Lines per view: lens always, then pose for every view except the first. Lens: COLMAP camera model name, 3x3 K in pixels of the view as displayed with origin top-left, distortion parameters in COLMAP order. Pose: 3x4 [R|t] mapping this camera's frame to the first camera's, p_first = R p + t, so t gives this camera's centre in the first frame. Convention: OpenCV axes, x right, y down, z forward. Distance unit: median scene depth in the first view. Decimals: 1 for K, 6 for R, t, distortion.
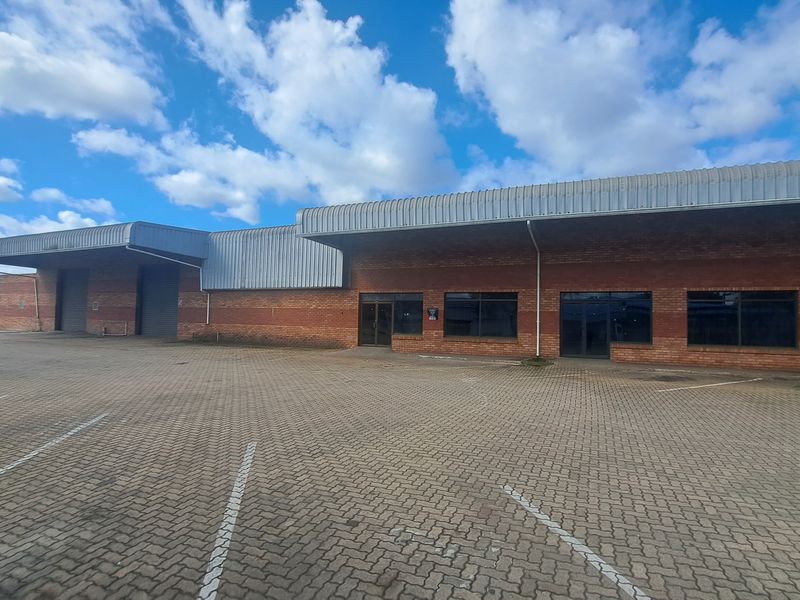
lens RADIAL K [[387.4, 0, 397.9], [0, 387.4, 304.7], [0, 0, 1]] dist [-0.006422, -0.002957]
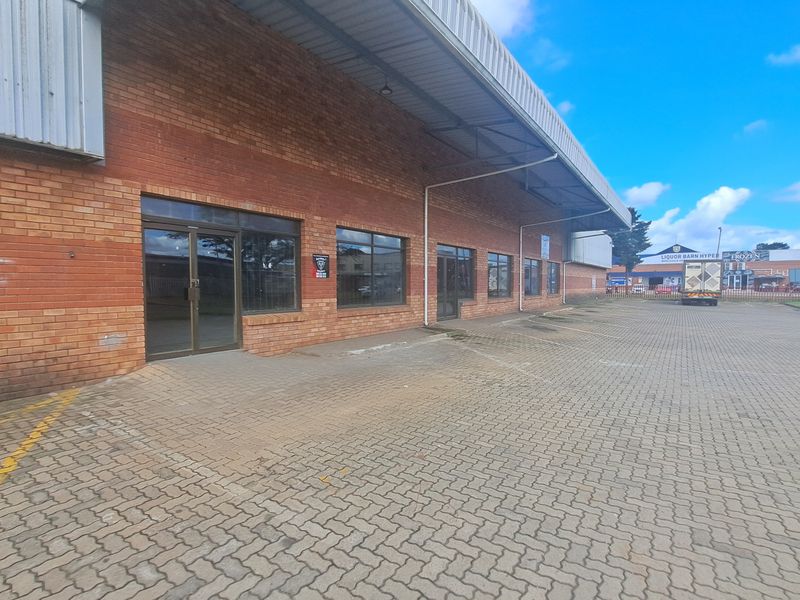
lens RADIAL K [[387.4, 0, 377.3], [0, 387.4, 299.6], [0, 0, 1]] dist [-0.006422, -0.002957]
pose [[0.303881, -0.056661, 0.951024, -0.342631], [-0.033952, 0.996952, 0.070247, 0.027732], [-0.952105, -0.053636, 0.301031, 0.735367]]
